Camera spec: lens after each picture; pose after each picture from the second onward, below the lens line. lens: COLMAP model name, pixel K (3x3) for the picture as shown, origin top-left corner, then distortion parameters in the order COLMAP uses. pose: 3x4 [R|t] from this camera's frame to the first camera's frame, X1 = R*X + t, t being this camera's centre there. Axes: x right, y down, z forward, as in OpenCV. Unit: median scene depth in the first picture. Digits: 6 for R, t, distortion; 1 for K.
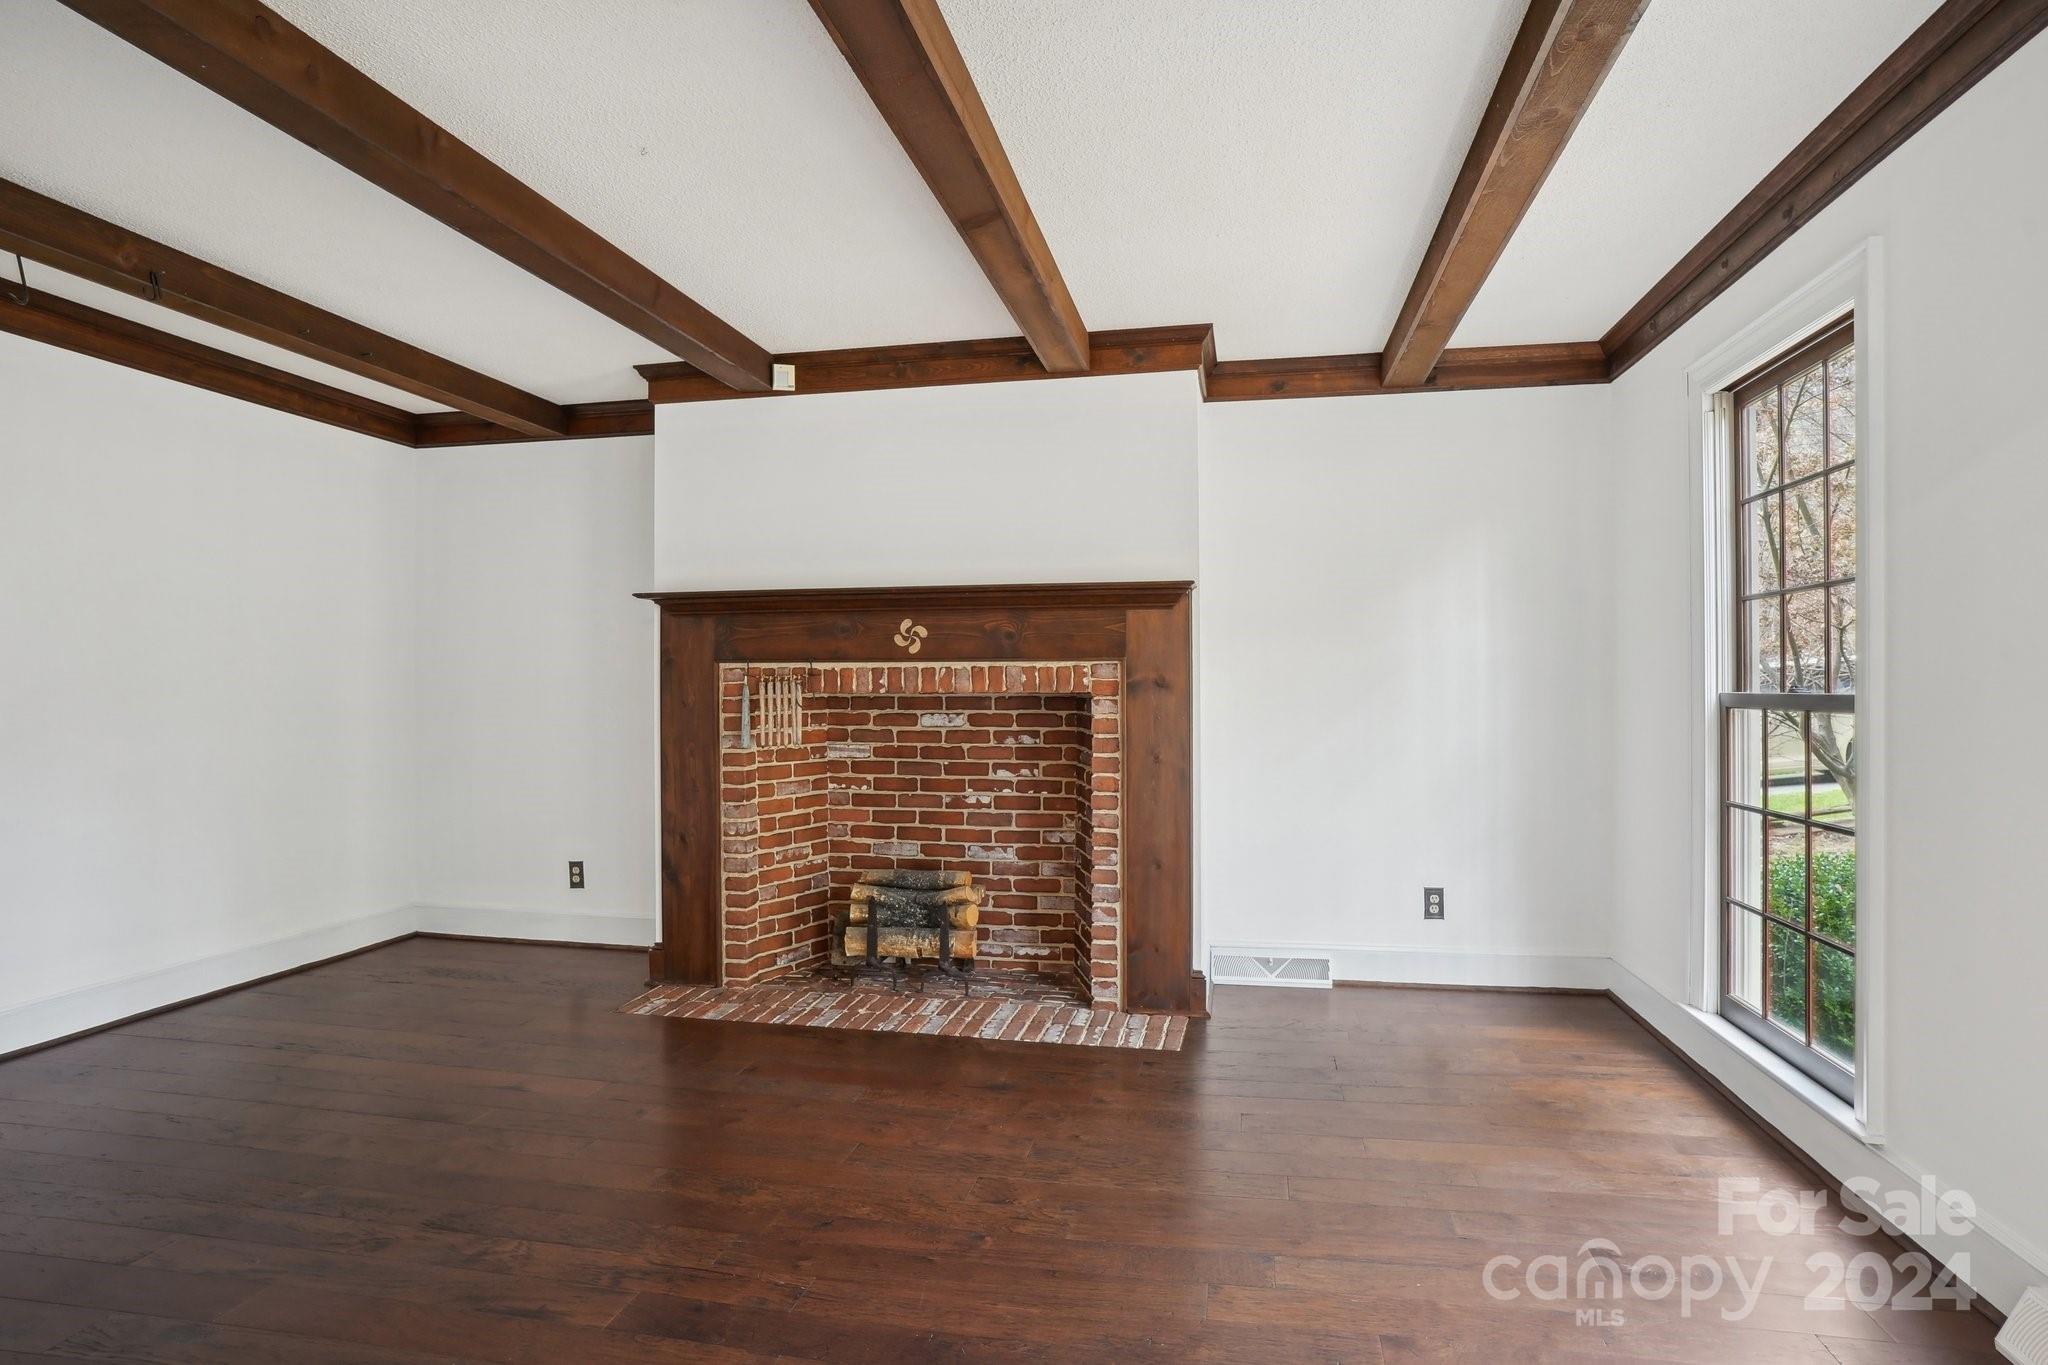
lens RADIAL K [[1086.6, 0, 1033.9], [0, 1086.6, 684.6], [0, 0, 1]] dist [-0.080004, 0.046144]
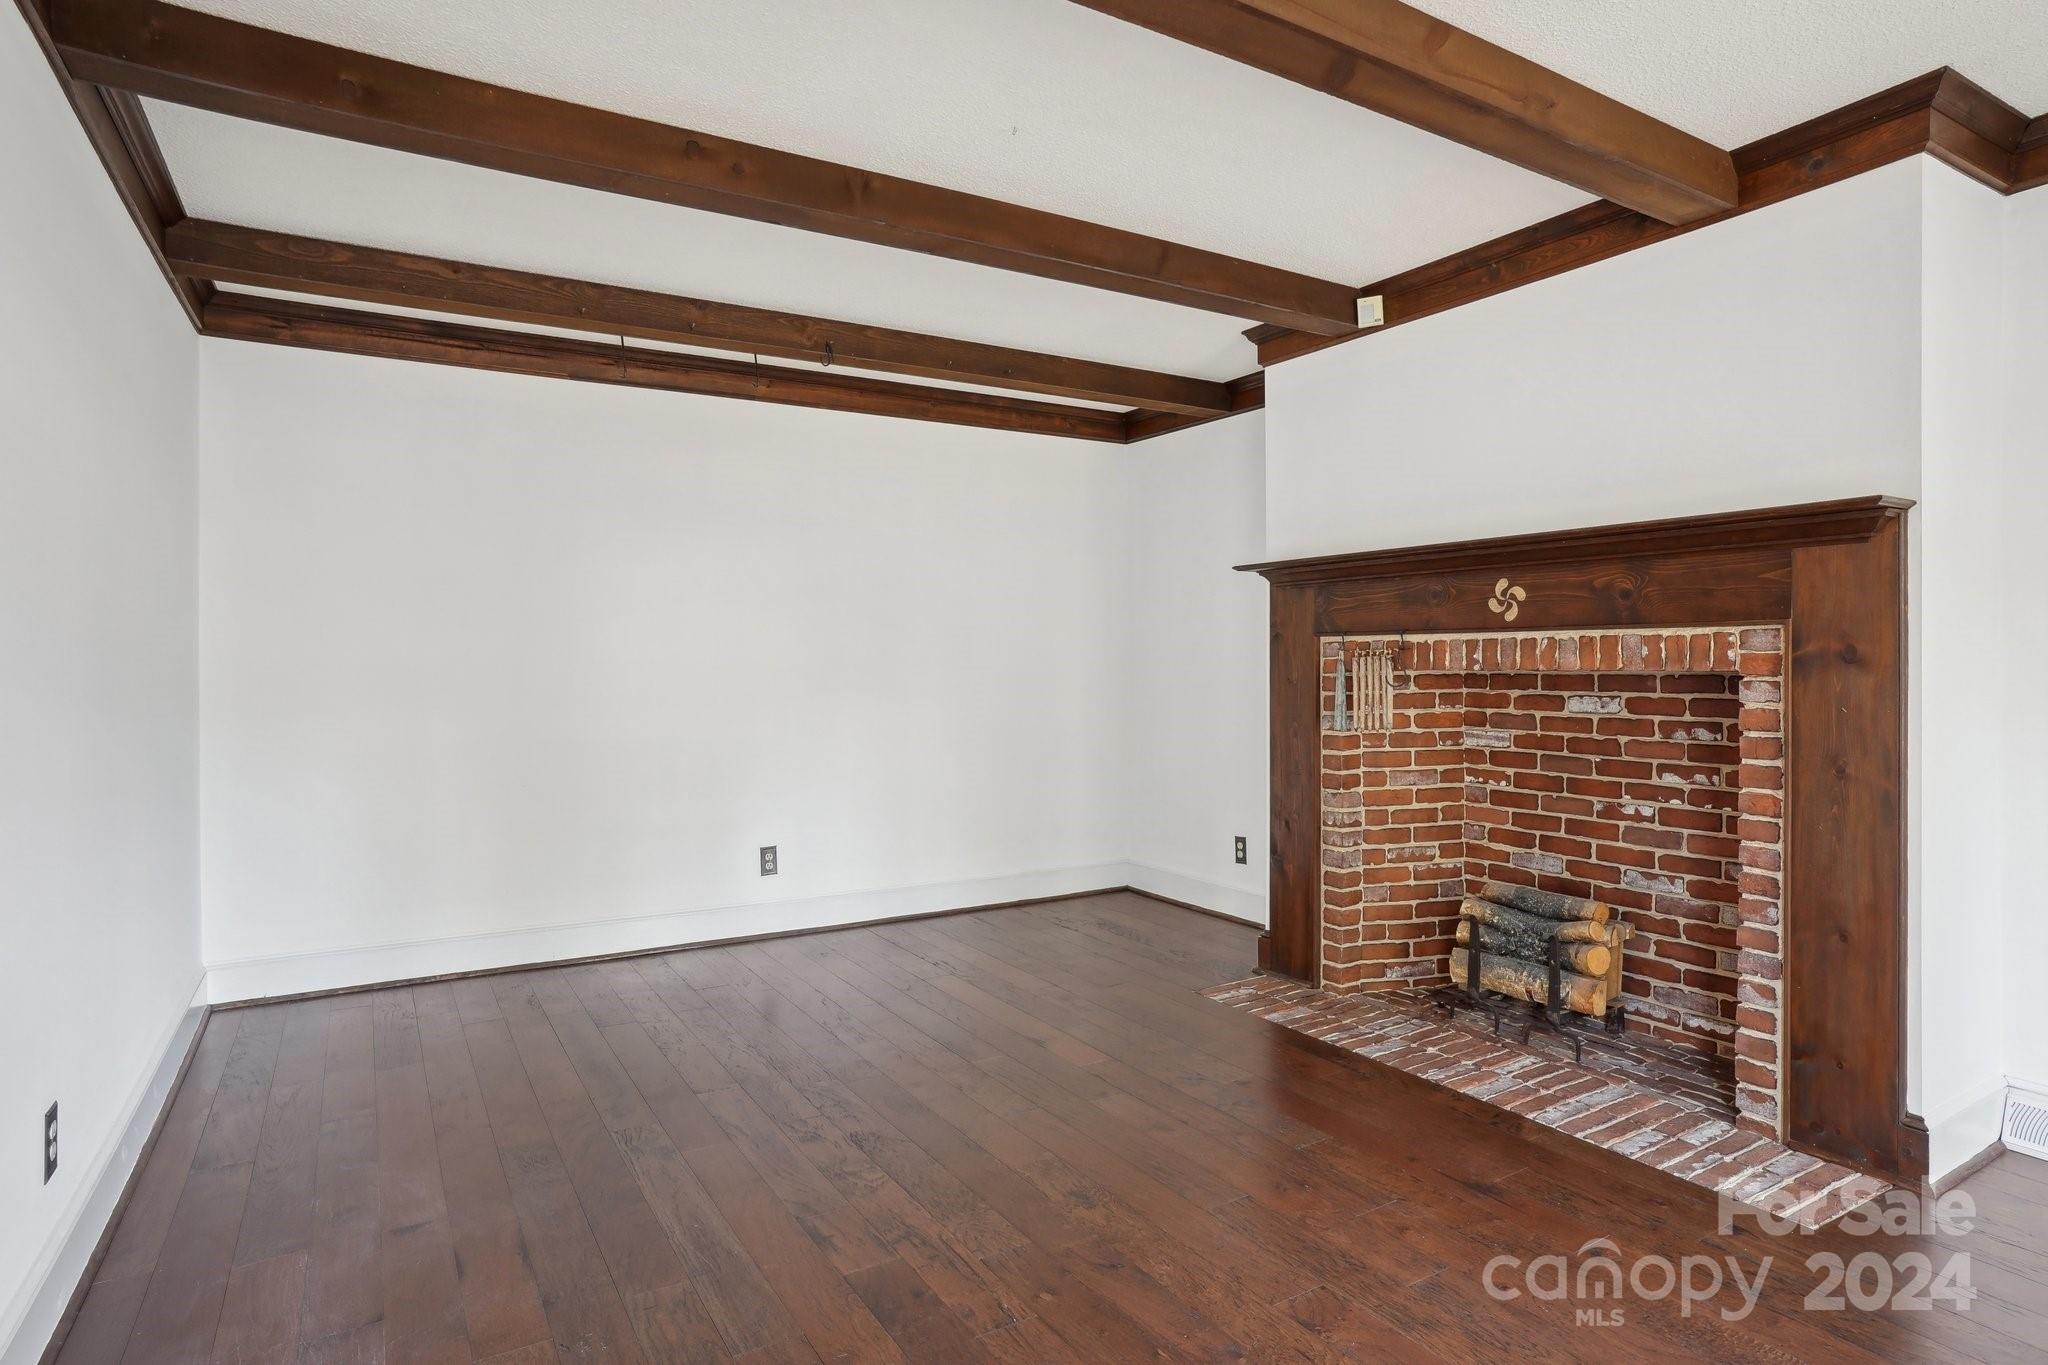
lens RADIAL K [[1118.3, 0, 1034.7], [0, 1118.3, 662.0], [0, 0, 1]] dist [-0.076890, 0.050812]
pose [[0.683693, -0.000874, -0.729769, 0.234831], [0.004558, 0.999985, 0.003072, -0.002529], [0.729755, -0.005427, 0.683687, 0.176586]]
